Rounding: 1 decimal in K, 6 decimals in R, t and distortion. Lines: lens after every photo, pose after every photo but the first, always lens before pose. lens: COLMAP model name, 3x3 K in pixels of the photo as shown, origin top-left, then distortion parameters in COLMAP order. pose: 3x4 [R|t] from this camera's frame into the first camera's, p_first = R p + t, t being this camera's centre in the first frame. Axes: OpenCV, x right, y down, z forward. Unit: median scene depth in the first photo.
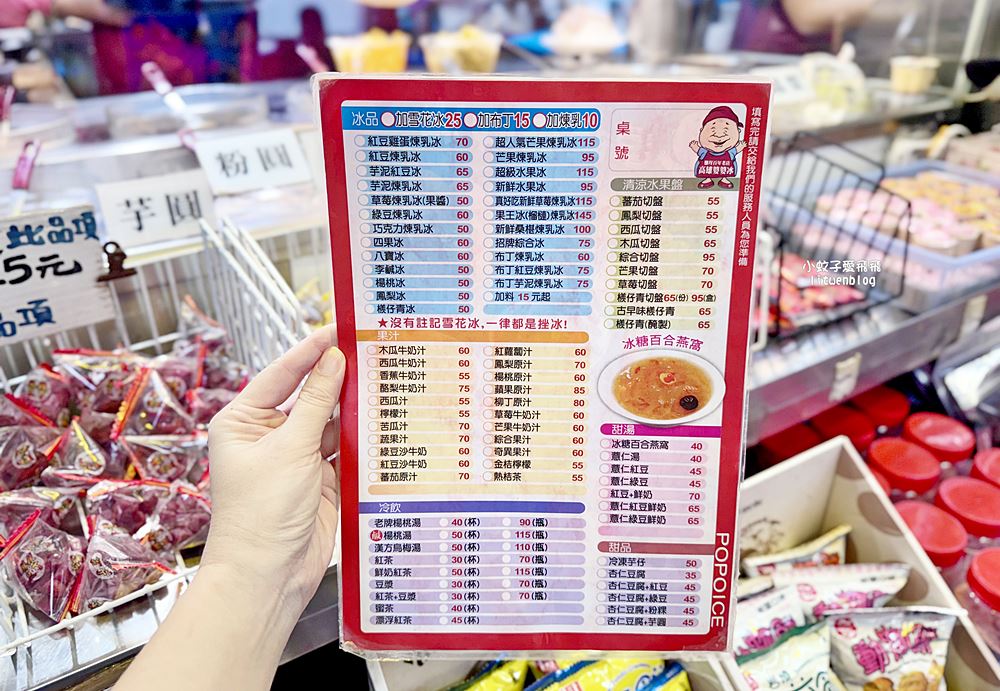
lens RADIAL K [[709.1, 0, 500.0], [0, 709.1, 345.5], [0, 0, 1]] dist [-0.027558, 0.004508]
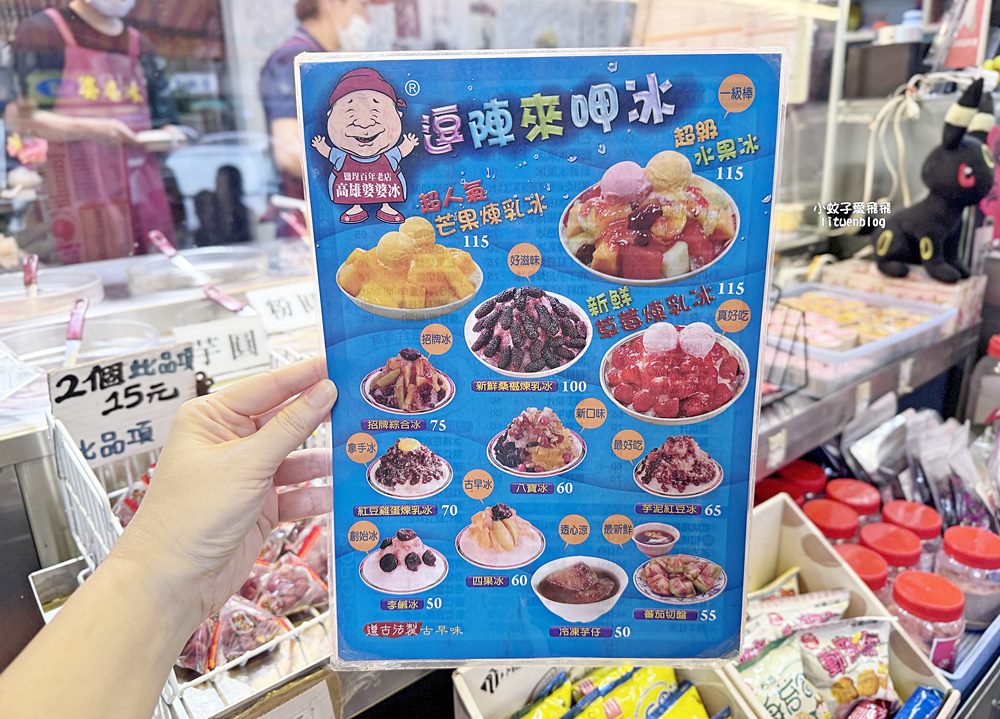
lens RADIAL K [[701.2, 0, 500.0], [0, 701.2, 359.5], [0, 0, 1]] dist [-0.021787, -0.002335]
pose [[0.990712, -0.057700, 0.123127, -0.166512], [0.078768, 0.981631, -0.173772, 0.075341], [-0.110838, 0.181856, 0.977059, -0.224888]]
